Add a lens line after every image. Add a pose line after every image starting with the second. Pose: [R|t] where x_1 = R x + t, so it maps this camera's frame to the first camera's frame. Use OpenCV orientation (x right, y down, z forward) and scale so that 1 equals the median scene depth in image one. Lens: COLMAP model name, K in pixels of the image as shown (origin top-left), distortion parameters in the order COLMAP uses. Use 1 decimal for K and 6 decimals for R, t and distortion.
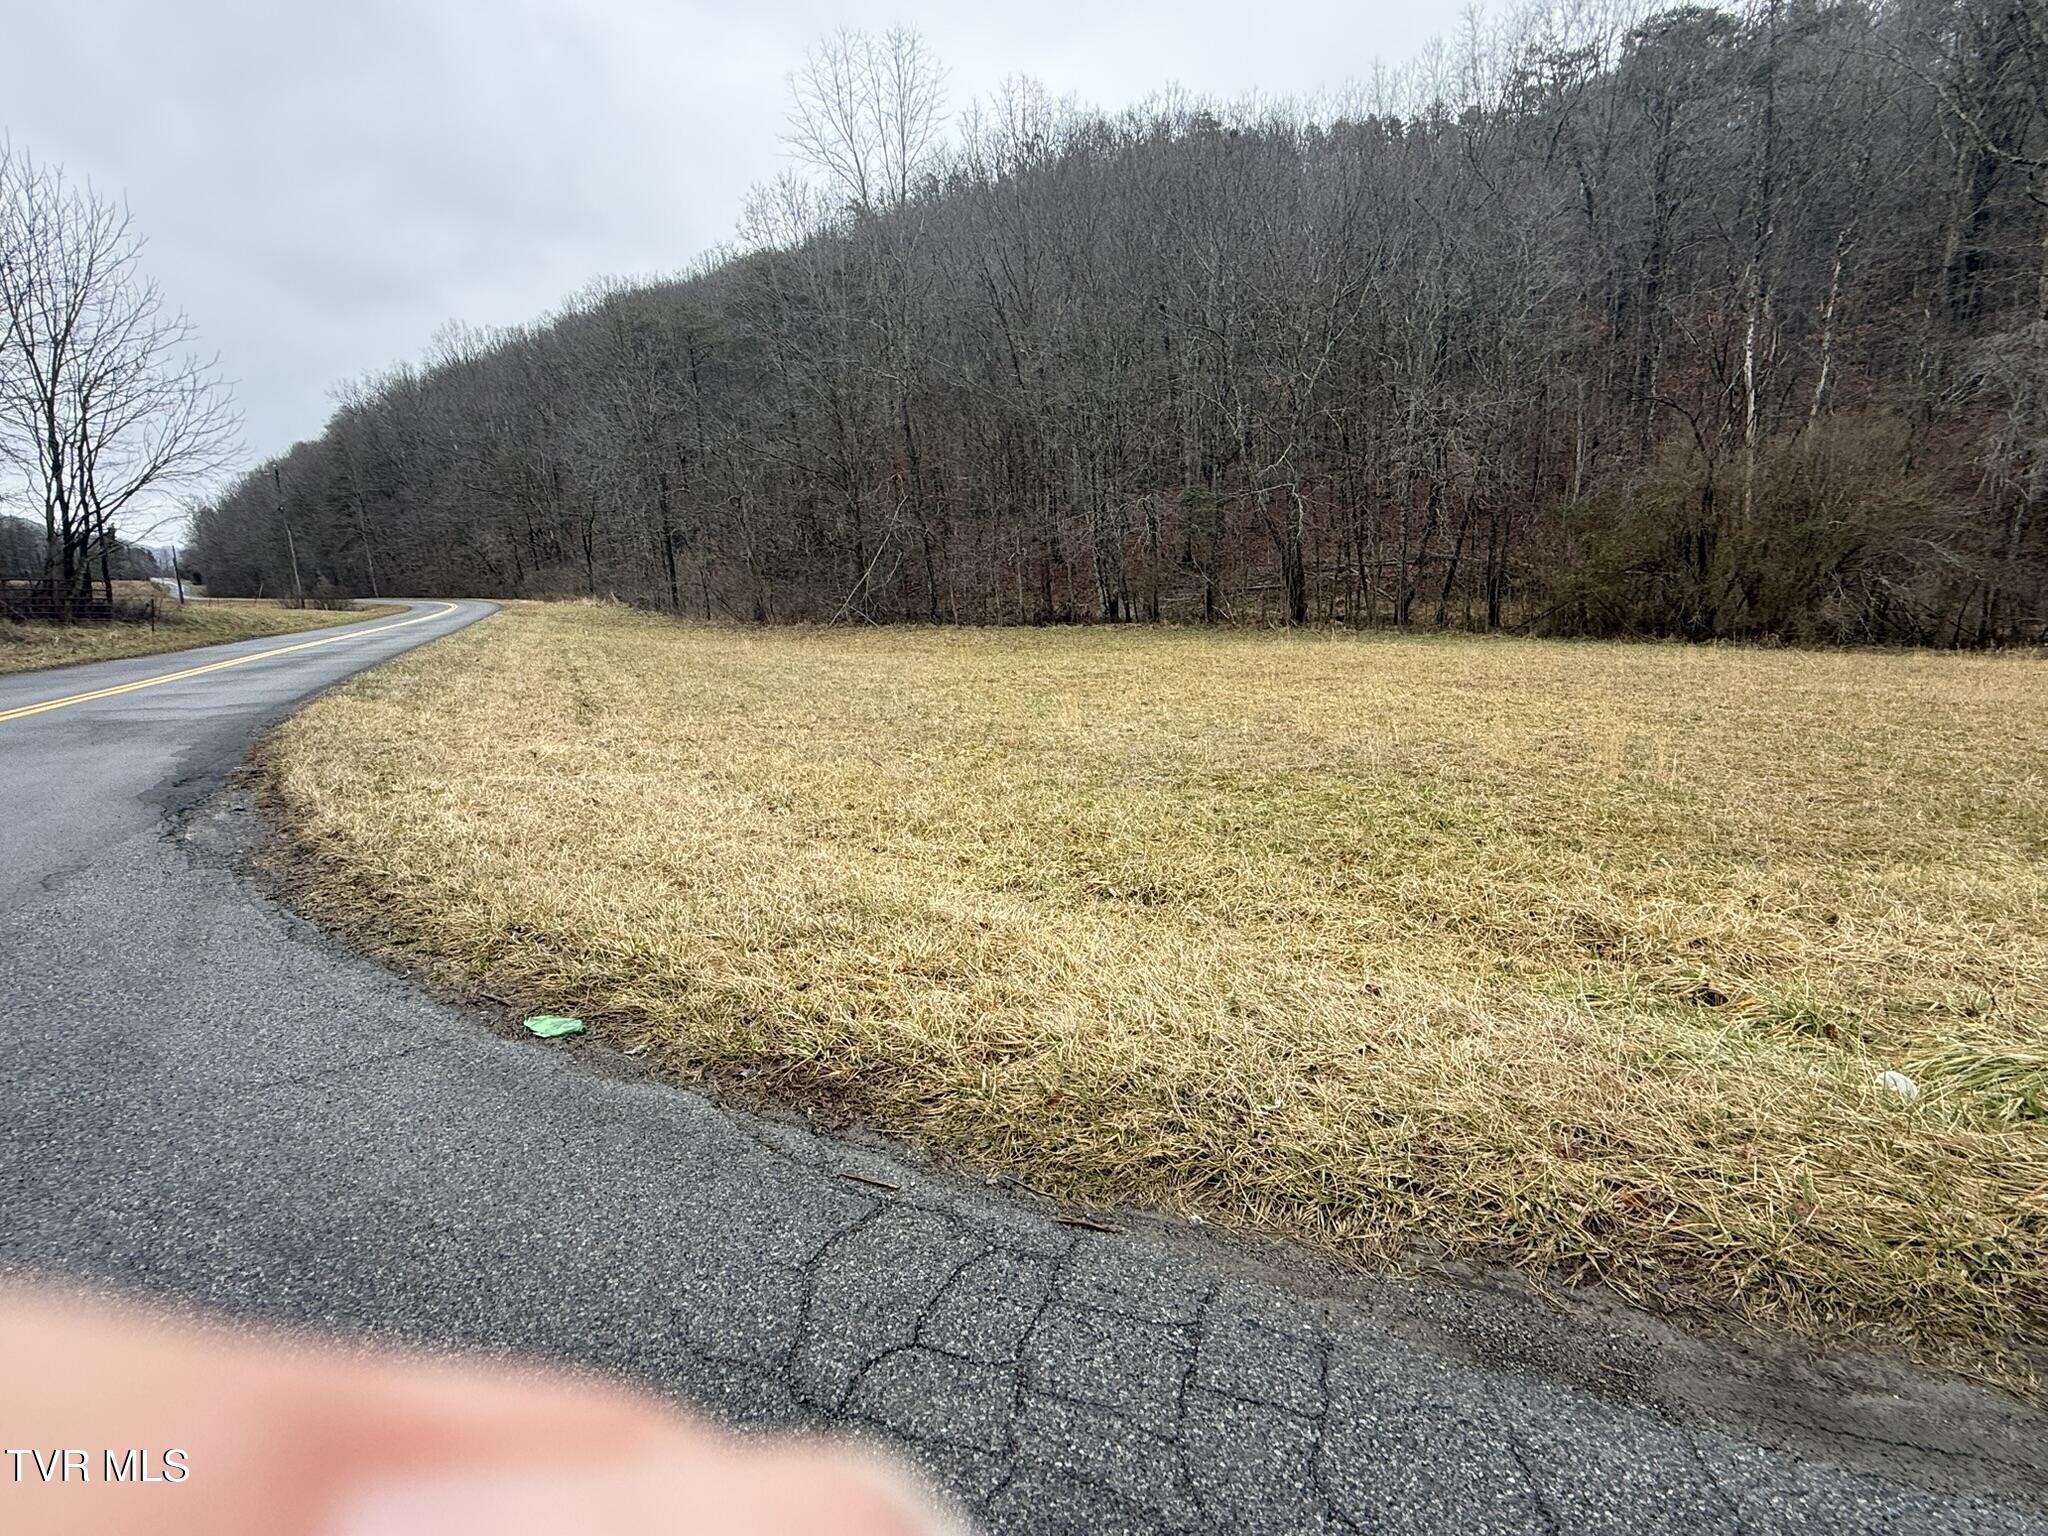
lens RADIAL K [[1025.6, 0, 1014.3], [0, 1025.6, 773.9], [0, 0, 1]] dist [0.003058, -0.002054]
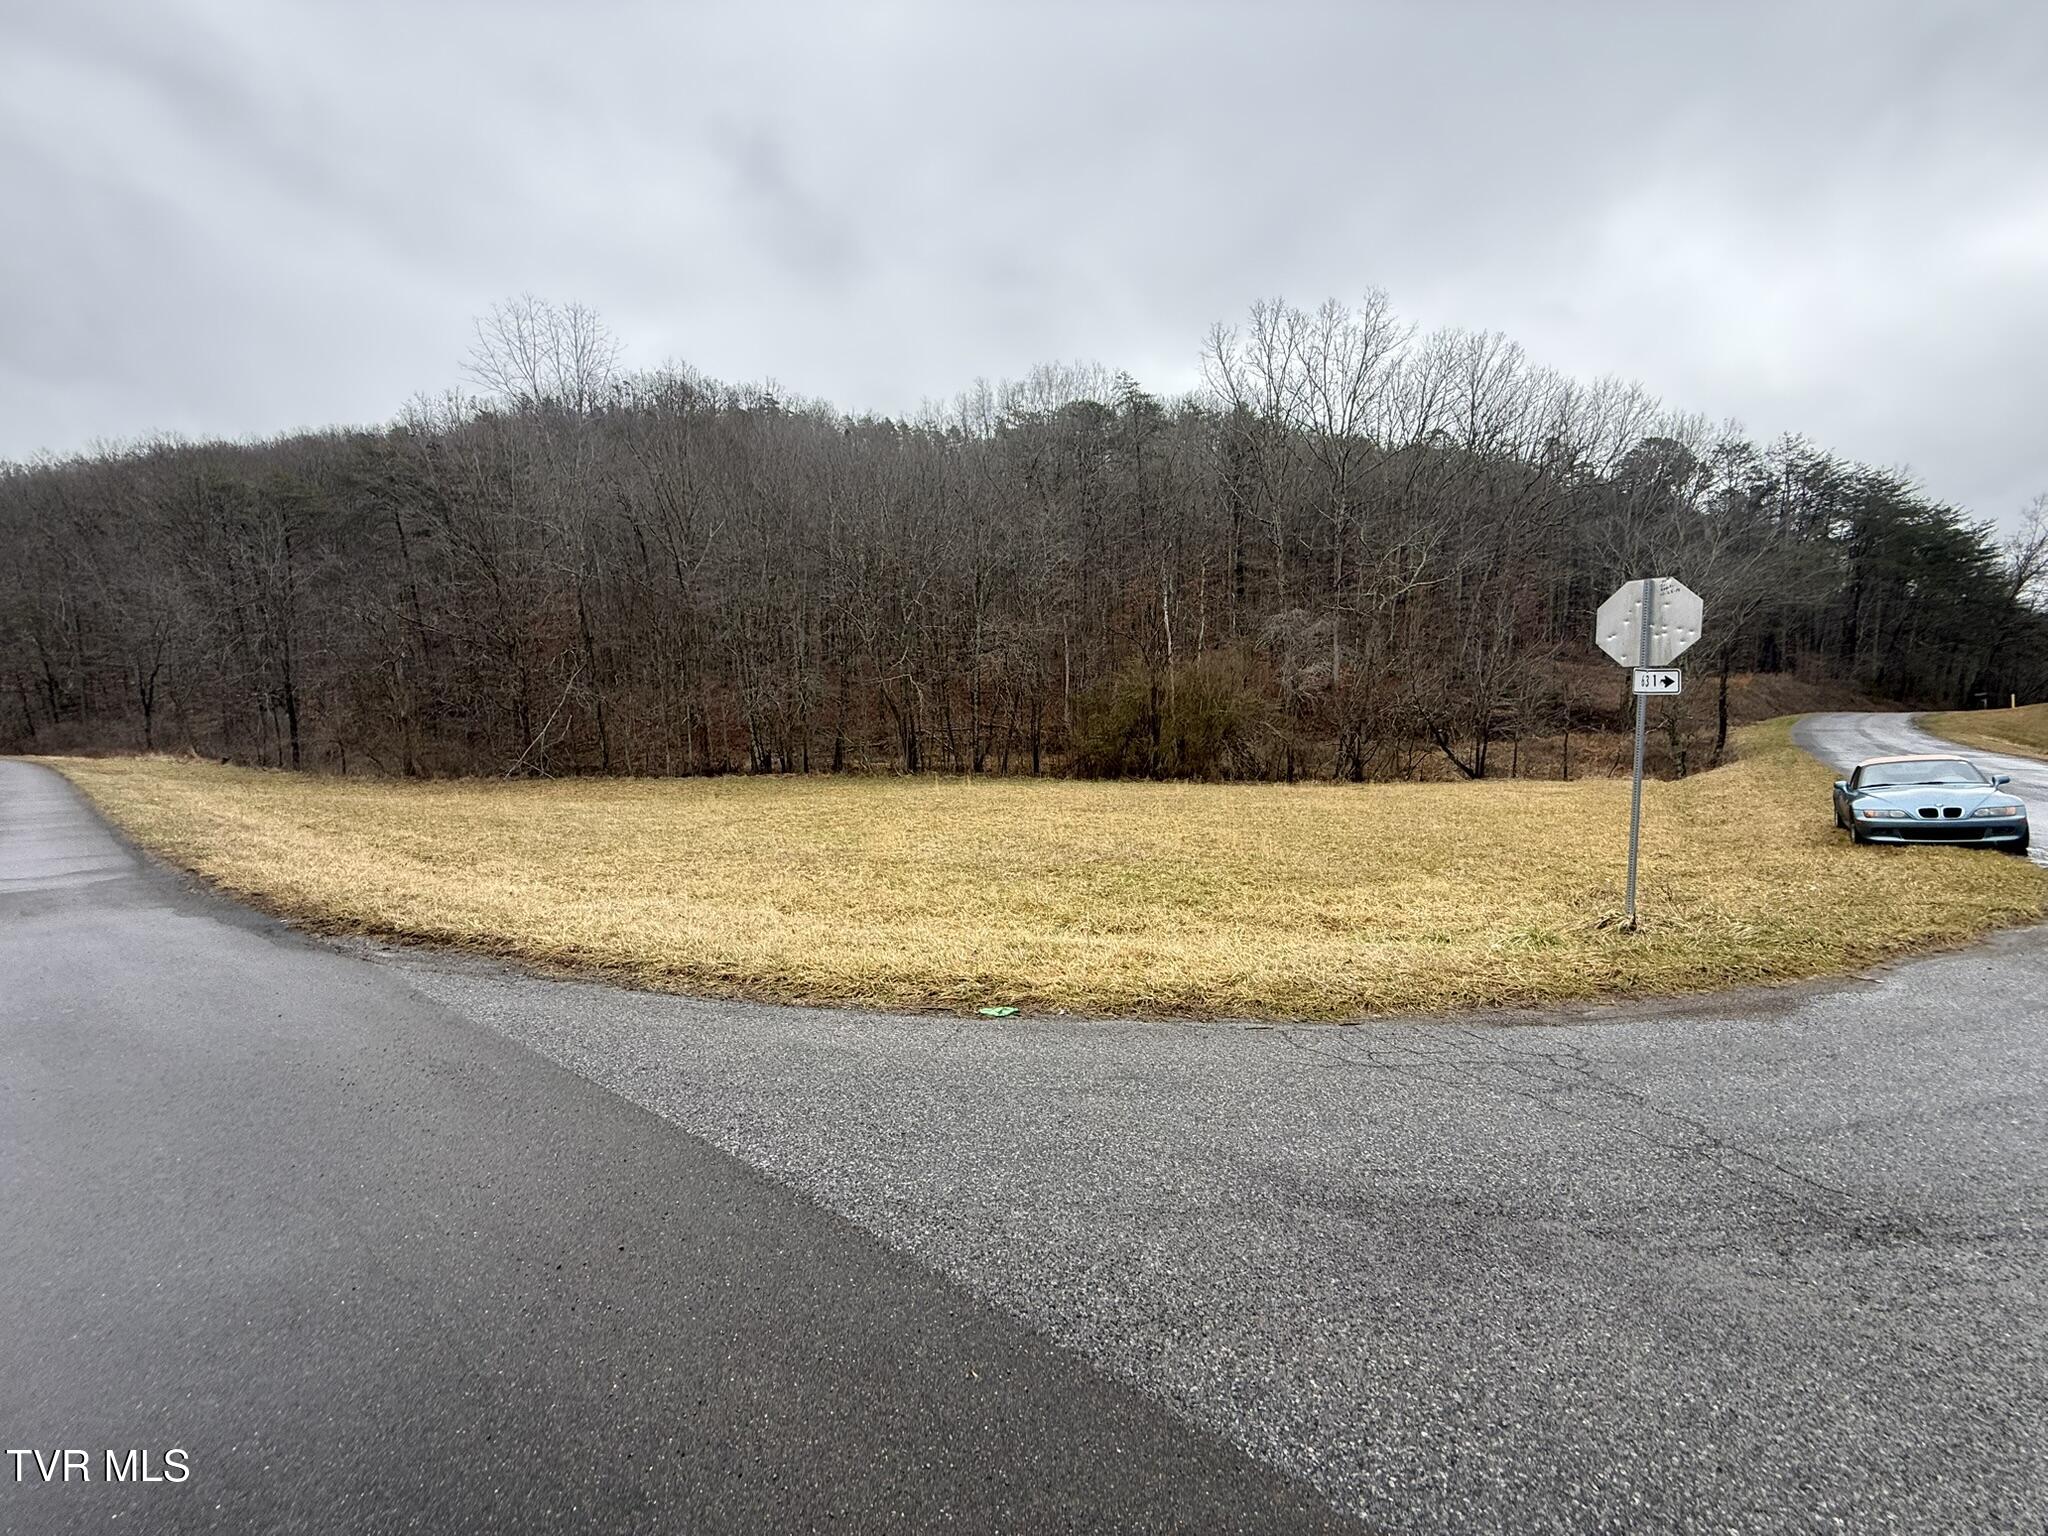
lens RADIAL K [[813.9, 0, 1018.6], [0, 813.9, 769.9], [0, 0, 1]] dist [-0.000049, 0.000106]
pose [[0.888942, -0.011168, 0.457884, -0.099041], [0.078101, 0.988758, -0.127510, 0.001629], [-0.451312, 0.149110, 0.879820, -0.030595]]
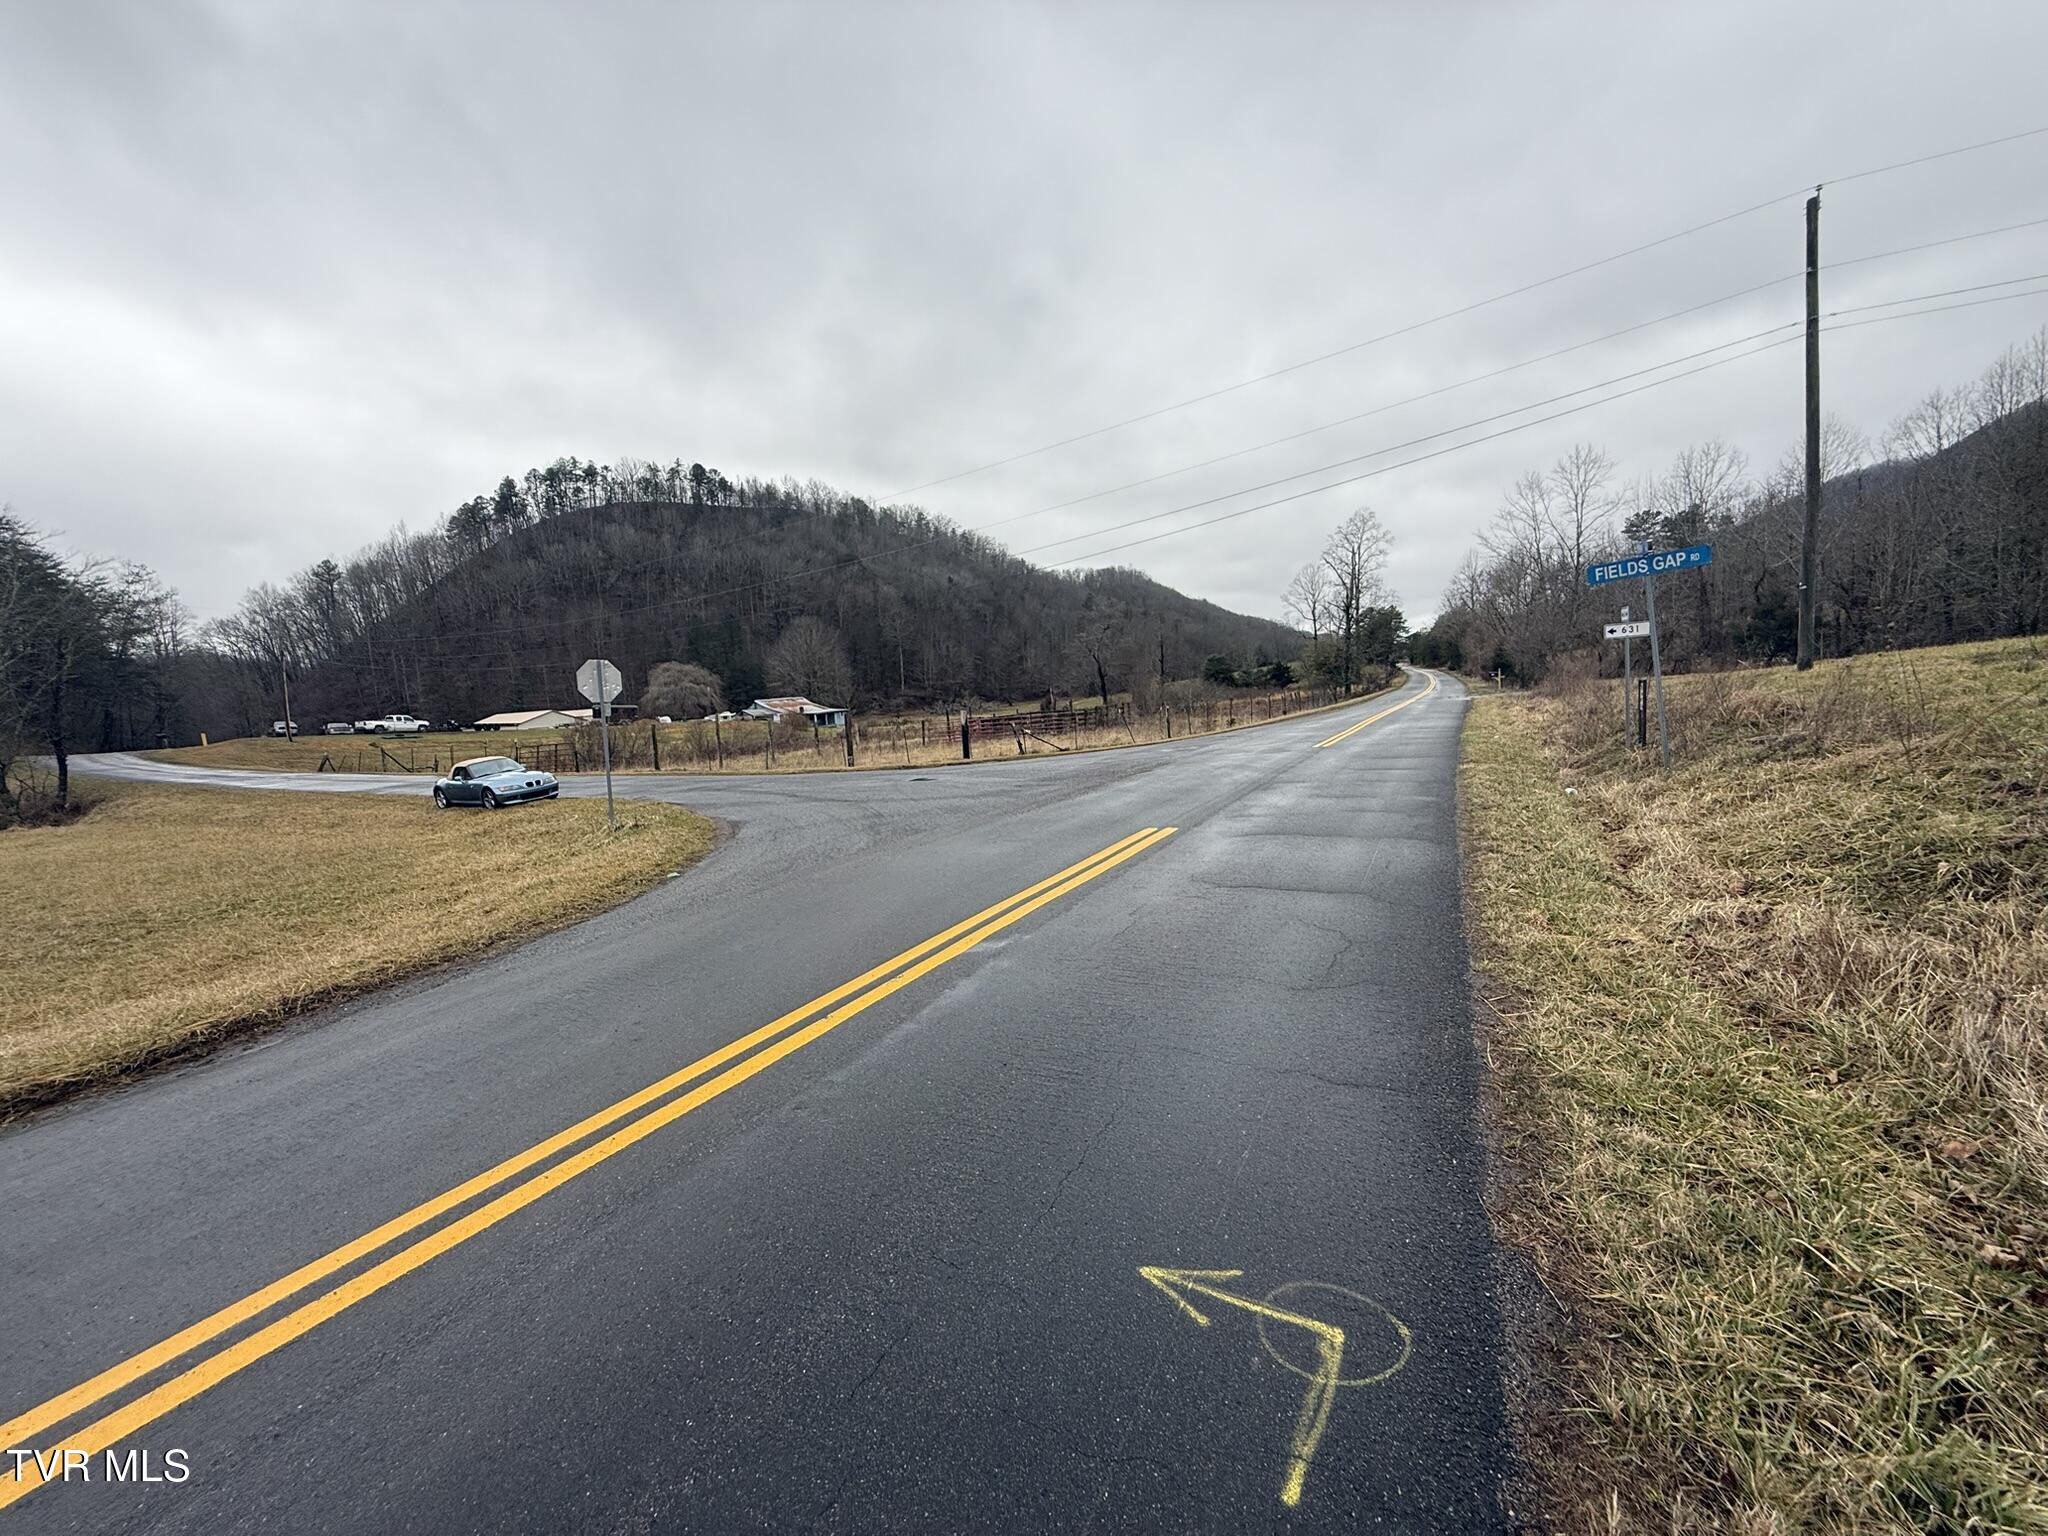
lens RADIAL K [[813.9, 0, 1019.6], [0, 813.9, 770.4], [0, 0, 1]] dist [-0.000049, 0.000106]
pose [[-0.614640, -0.006399, 0.788782, -0.307637], [0.222651, 0.957898, 0.181266, -0.029663], [-0.756733, 0.287037, -0.587338, 0.151481]]
